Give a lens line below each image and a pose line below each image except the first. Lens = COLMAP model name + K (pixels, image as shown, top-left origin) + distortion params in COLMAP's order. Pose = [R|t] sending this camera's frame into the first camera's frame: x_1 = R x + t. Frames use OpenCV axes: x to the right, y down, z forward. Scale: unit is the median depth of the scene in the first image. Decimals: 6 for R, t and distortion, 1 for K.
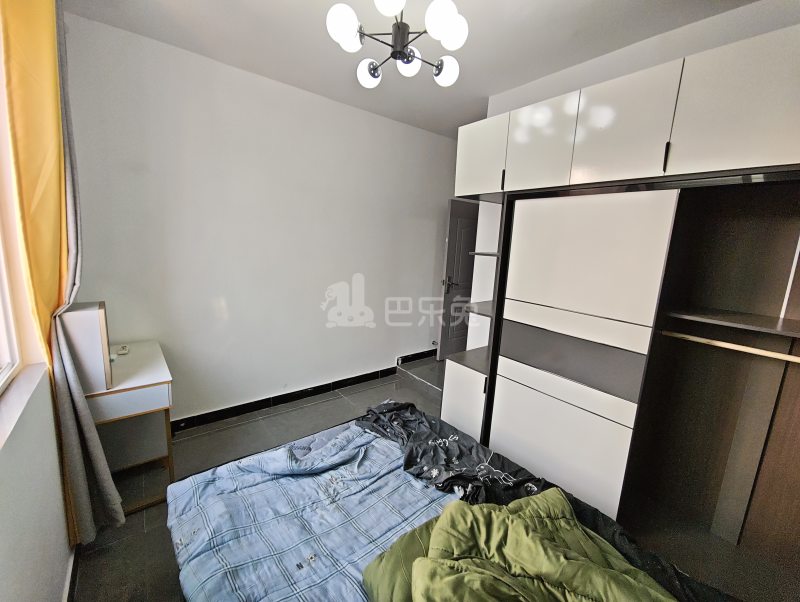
lens RADIAL K [[336.3, 0, 398.8], [0, 336.3, 298.4], [0, 0, 1]] dist [-0.002644, 0.000436]
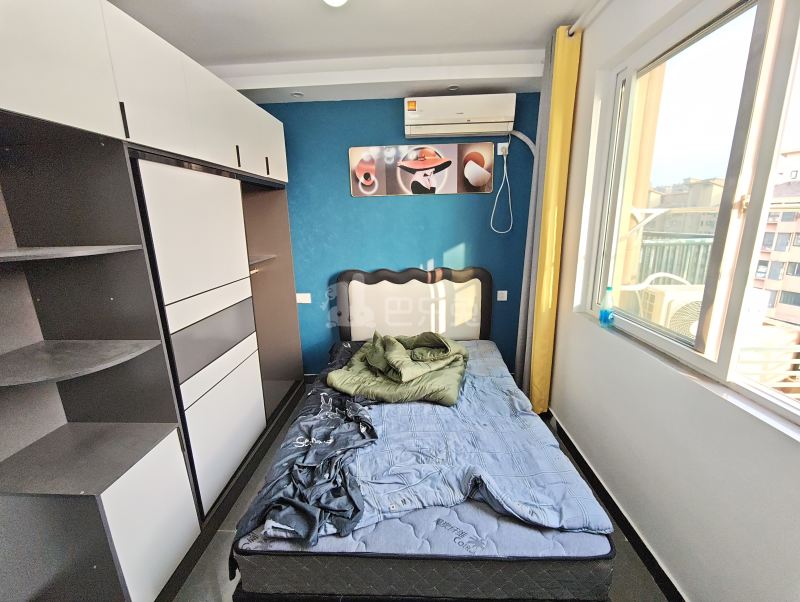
lens RADIAL K [[336.3, 0, 398.8], [0, 336.3, 298.4], [0, 0, 1]] dist [-0.002644, 0.000436]
pose [[-0.758534, -0.182877, 0.625445, -0.716328], [0.101295, 0.915053, 0.390406, -0.355127], [-0.643712, 0.359491, -0.675575, 1.741563]]
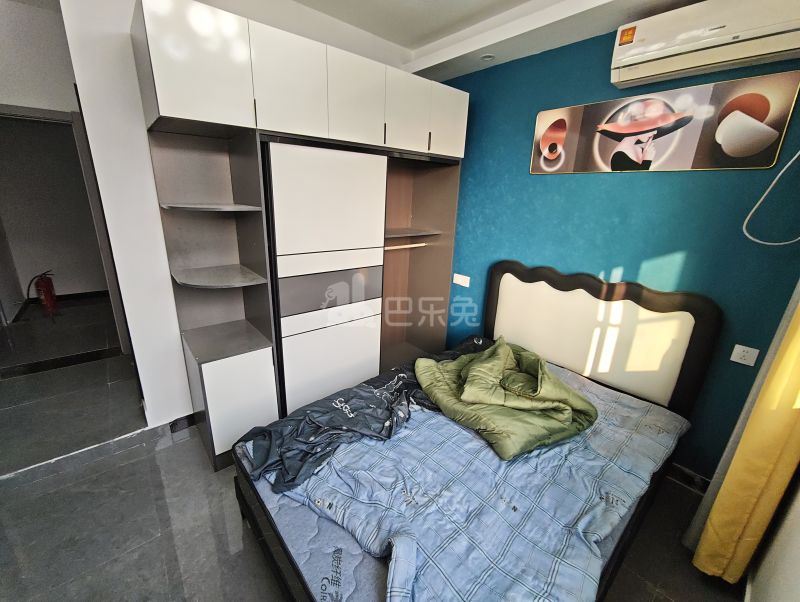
lens RADIAL K [[336.3, 0, 398.8], [0, 336.3, 298.4], [0, 0, 1]] dist [-0.002644, 0.000436]
pose [[-0.041401, -0.343304, 0.938311, -0.888439], [0.139882, 0.927876, 0.345658, -0.244766], [-0.989302, 0.145563, 0.009607, 1.032137]]
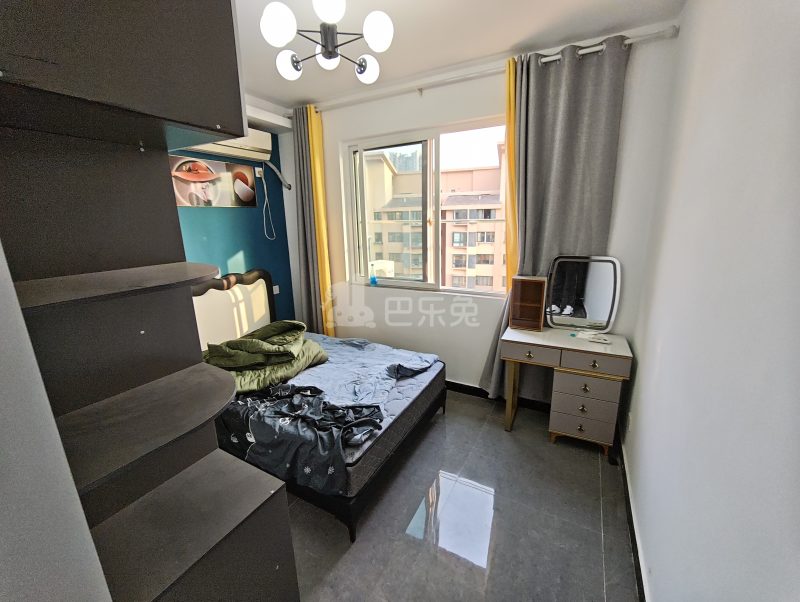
lens RADIAL K [[336.3, 0, 398.8], [0, 336.3, 298.4], [0, 0, 1]] dist [-0.002644, 0.000436]
pose [[-0.921090, 0.063796, -0.384089, 0.284838], [-0.092312, 0.922575, 0.374612, -0.492124], [0.378249, 0.380508, -0.843885, 2.512745]]
